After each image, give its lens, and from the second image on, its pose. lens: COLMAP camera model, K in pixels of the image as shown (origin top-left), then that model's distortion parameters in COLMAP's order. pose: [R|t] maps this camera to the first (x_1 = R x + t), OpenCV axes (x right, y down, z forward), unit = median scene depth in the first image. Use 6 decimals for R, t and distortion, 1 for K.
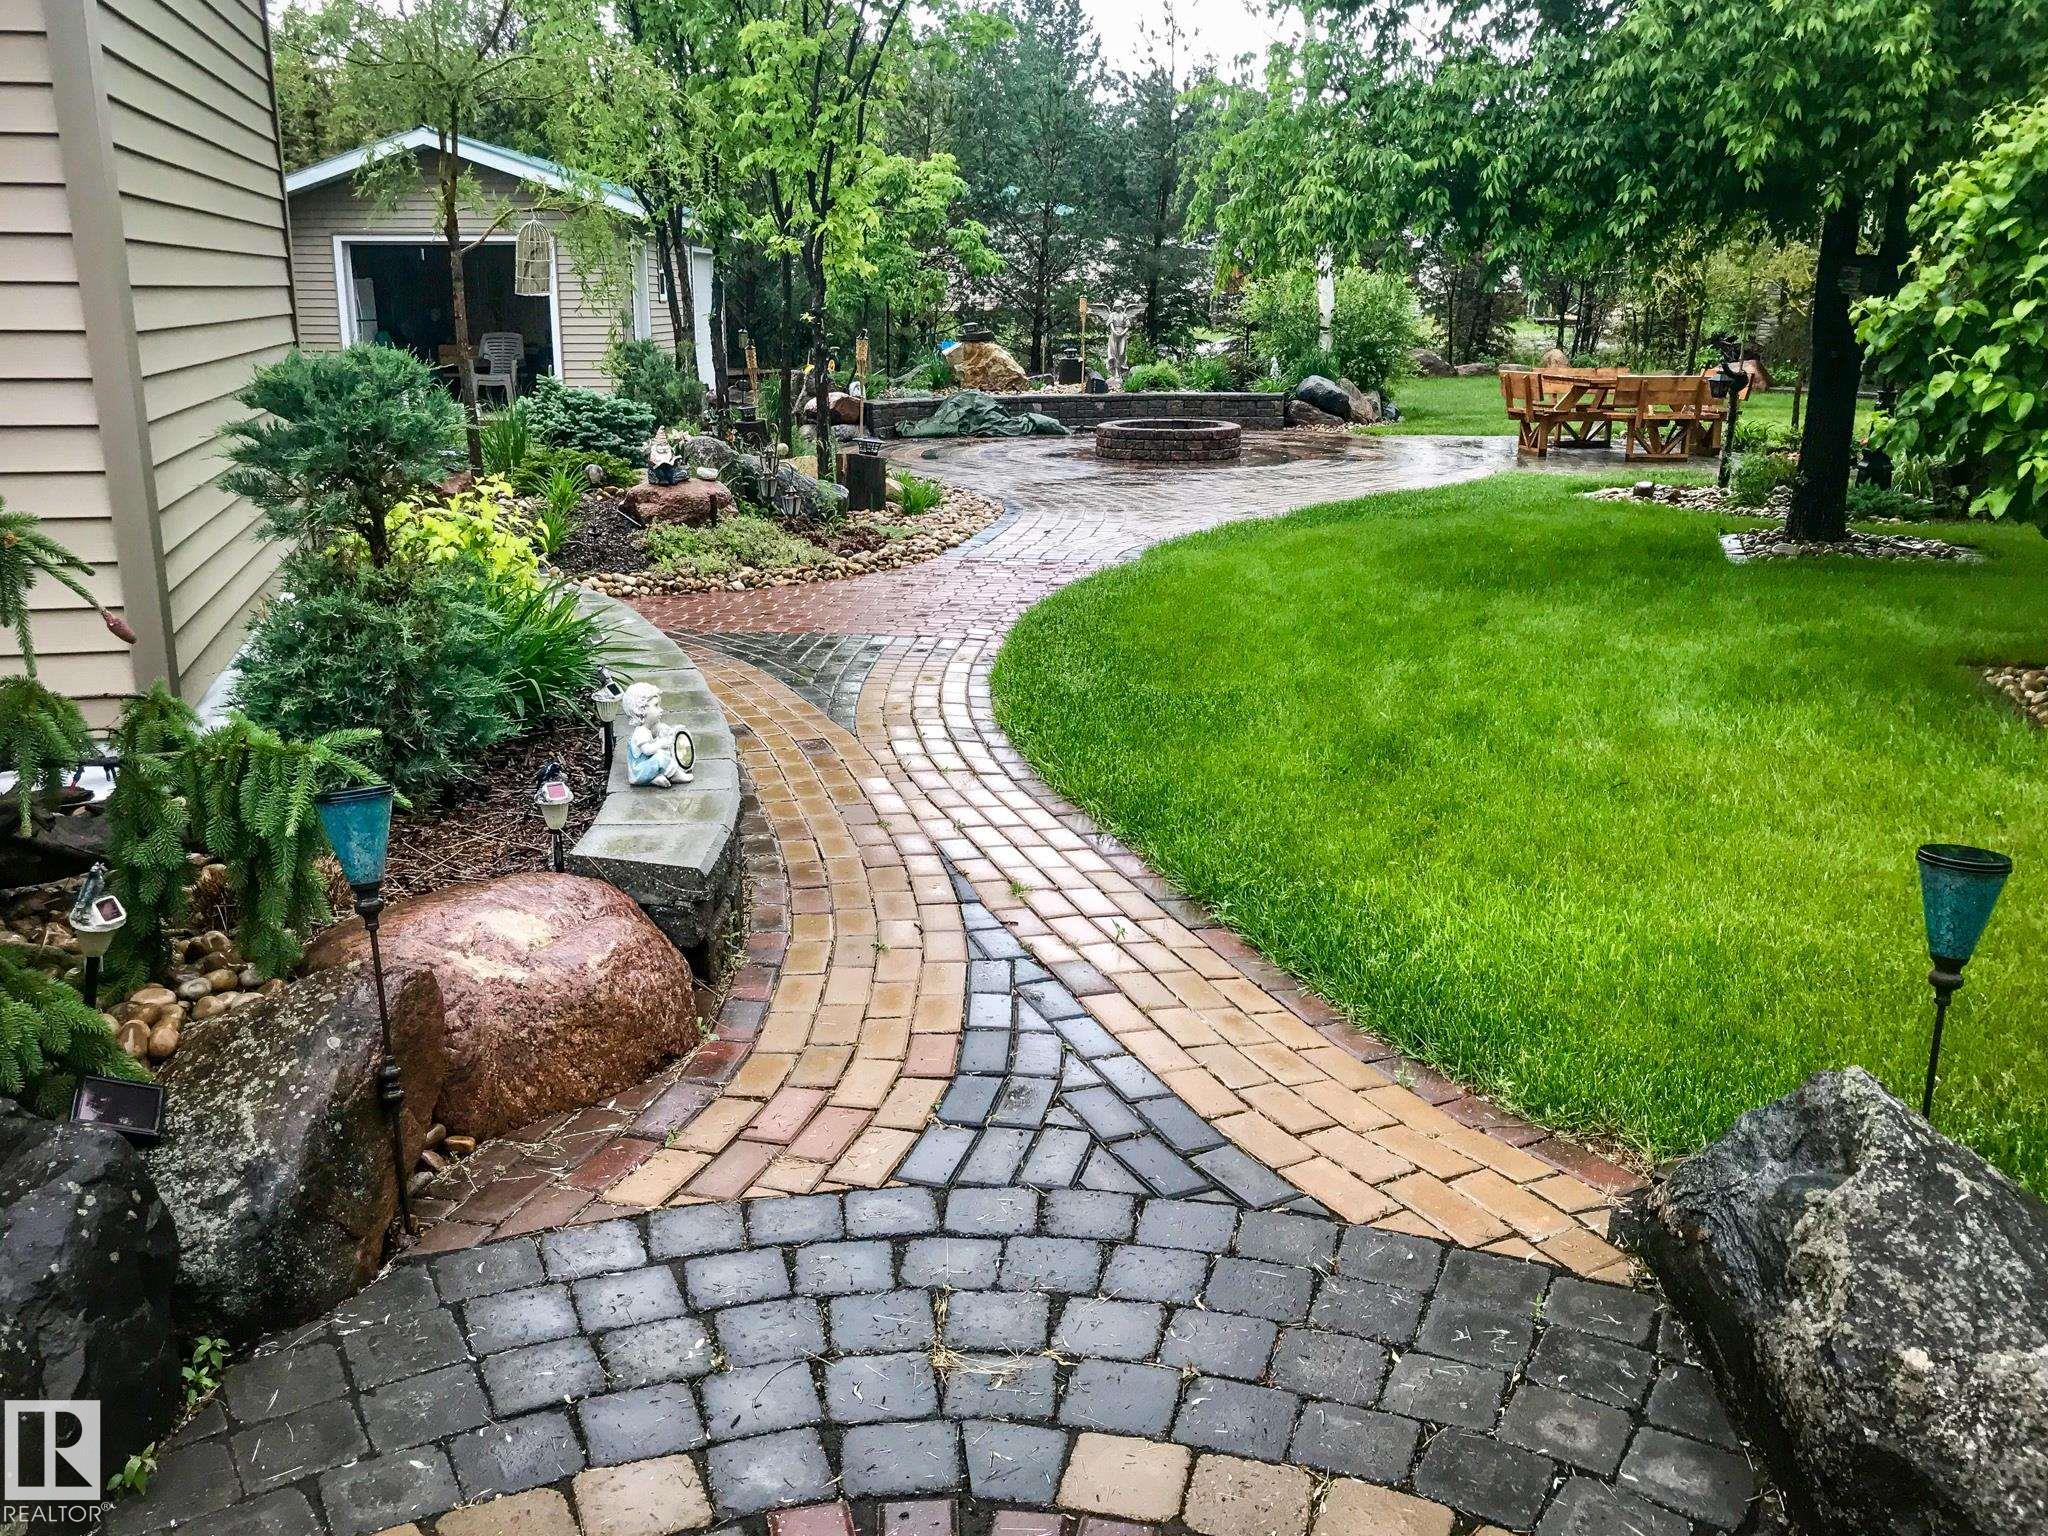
lens RADIAL K [[1826.9, 0, 1024.0], [0, 1826.9, 768.0], [0, 0, 1]] dist [0.076715, -0.000611]
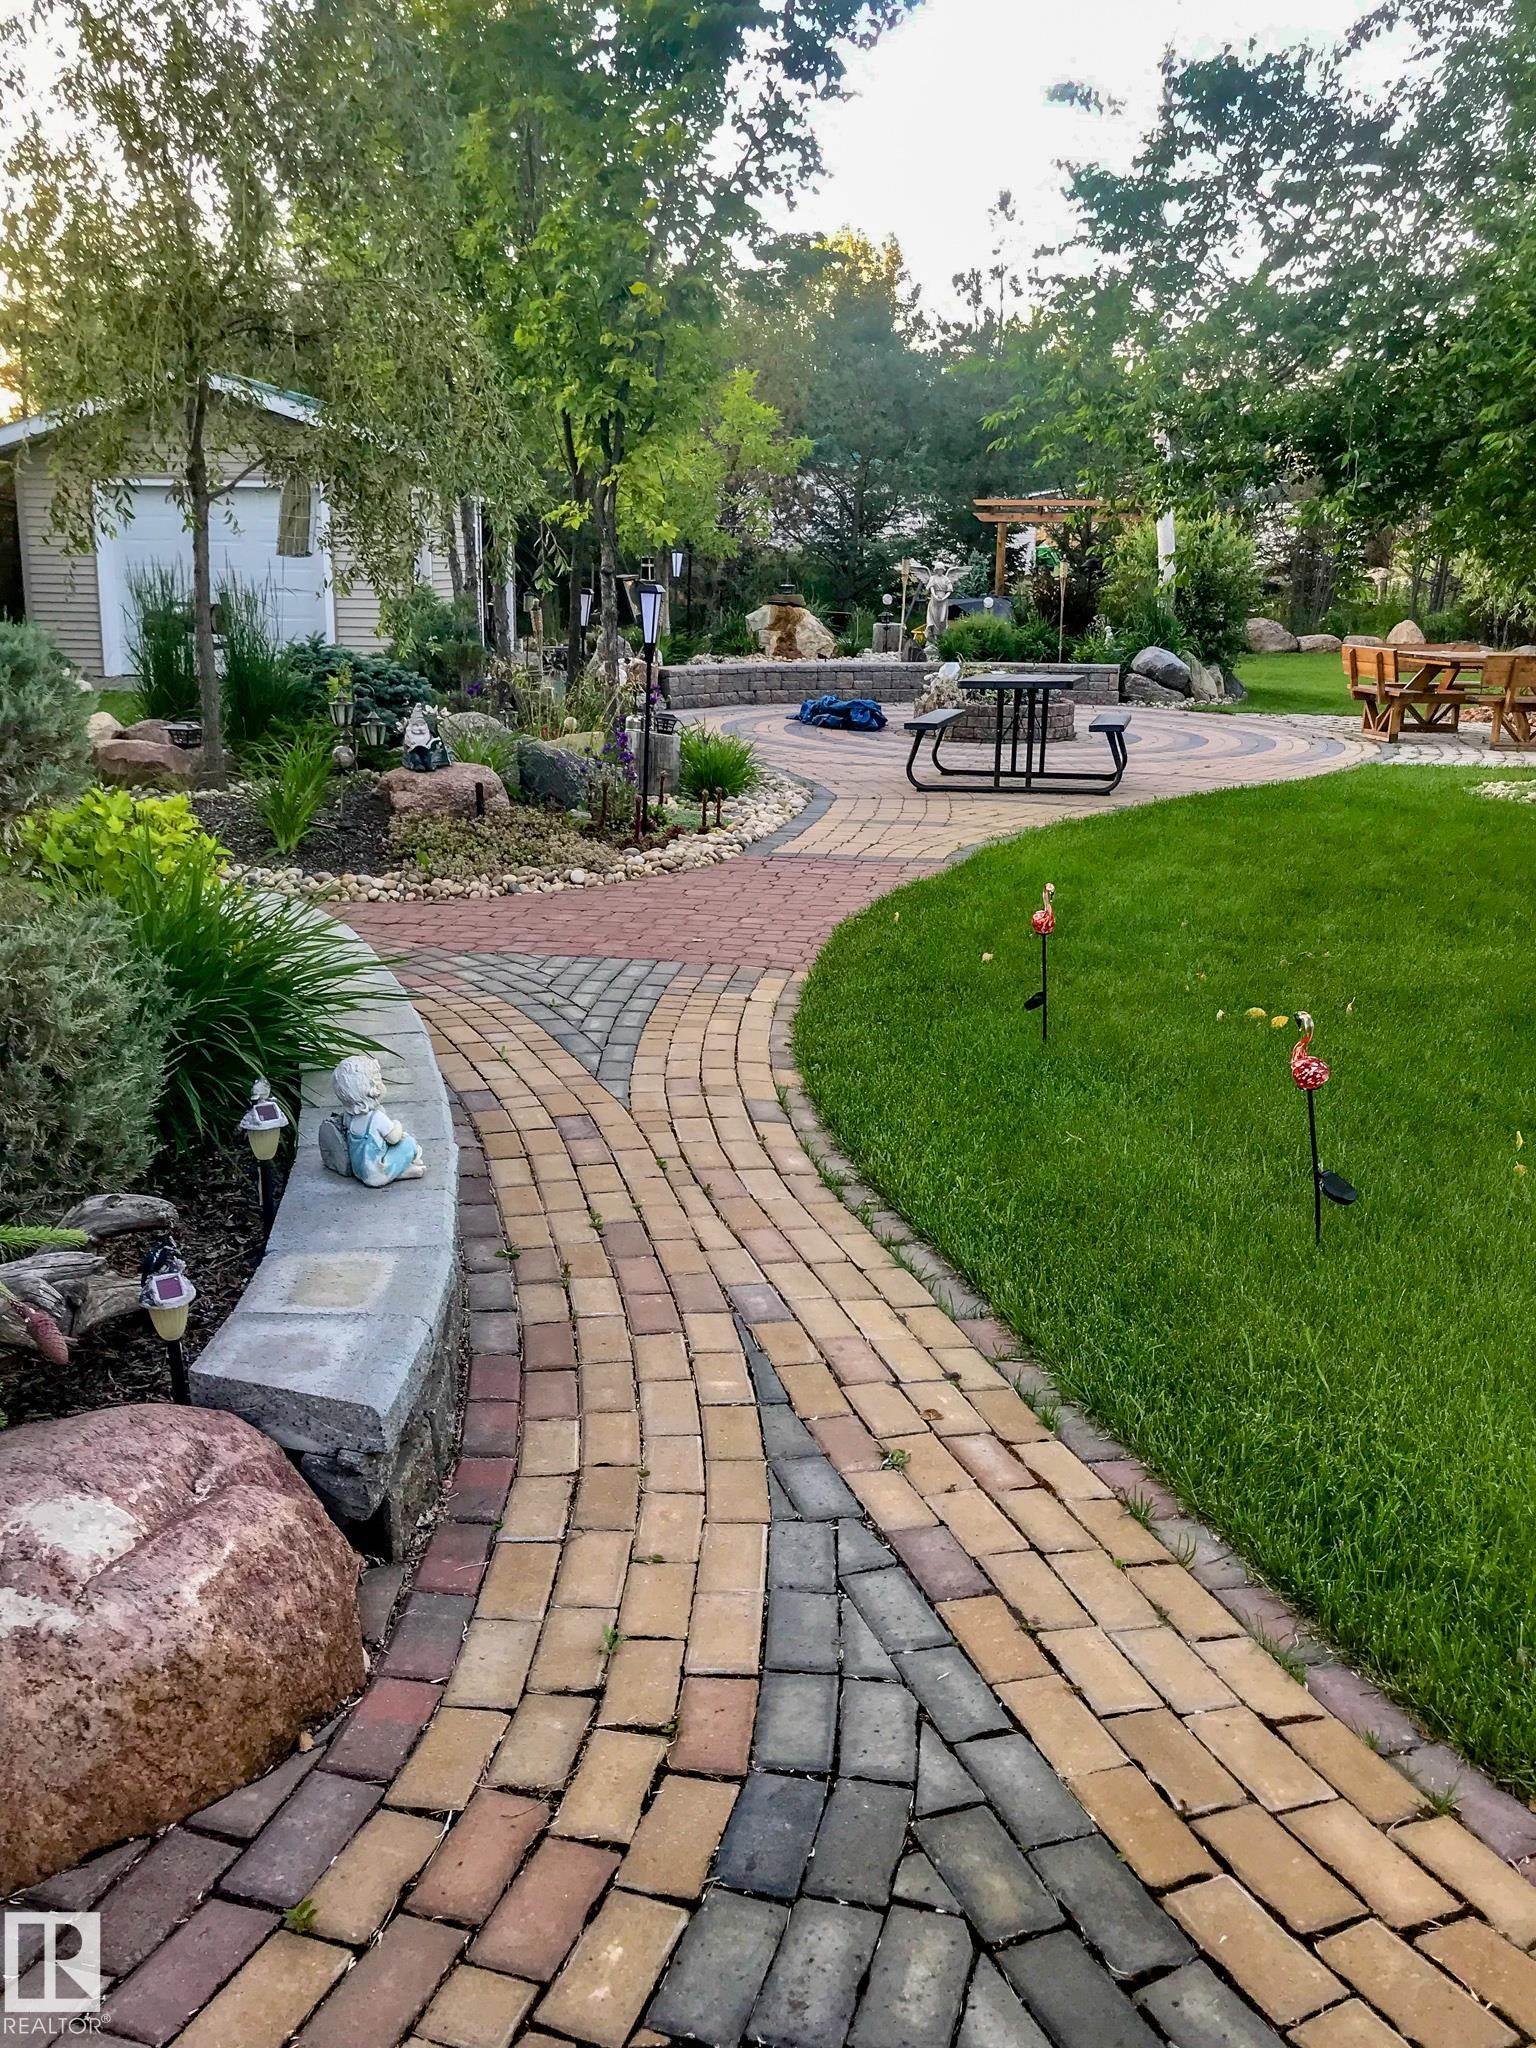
lens RADIAL K [[1671.1, 0, 766.7], [0, 1671.1, 1065.0], [0, 0, 1]] dist [-0.004408, -0.002914]
pose [[0.999426, 0.022577, -0.025247, -0.017728], [-0.021463, 0.998821, 0.043541, -0.082959], [0.026200, -0.042974, 0.998733, 0.334467]]
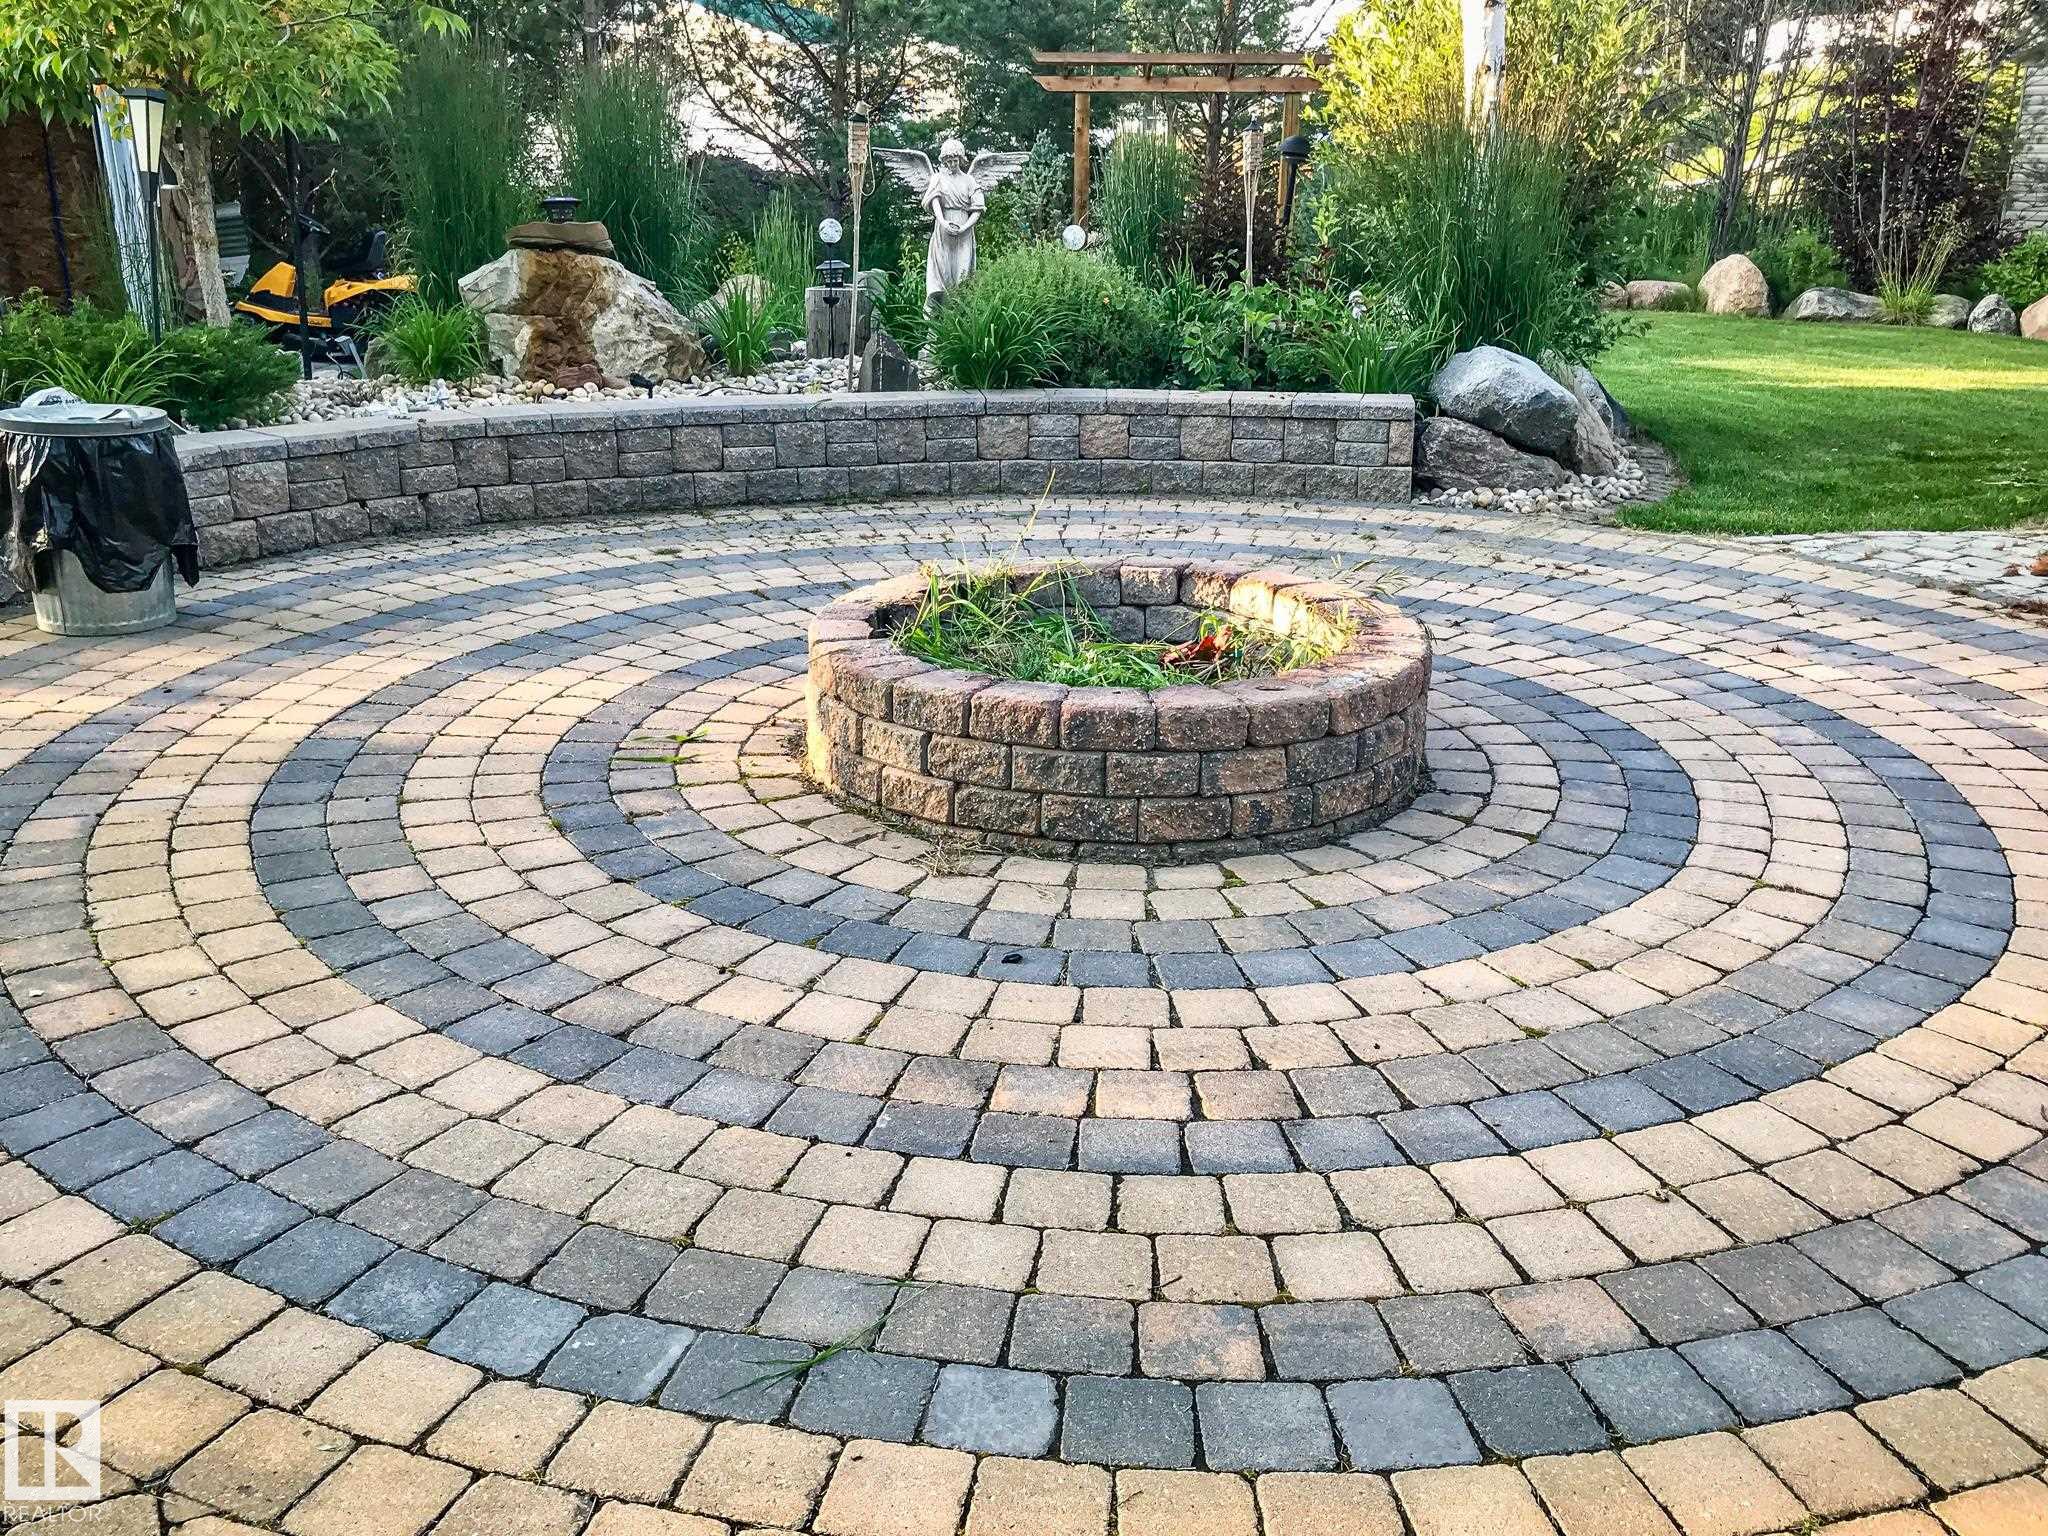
lens RADIAL K [[1671.1, 0, 1024.0], [0, 1671.1, 768.0], [0, 0, 1]] dist [-0.004408, -0.002914]
pose [[0.997150, -0.016938, 0.073521, 0.082208], [0.010722, 0.996397, 0.084132, -0.325412], [-0.074681, -0.083104, 0.993739, 1.364232]]
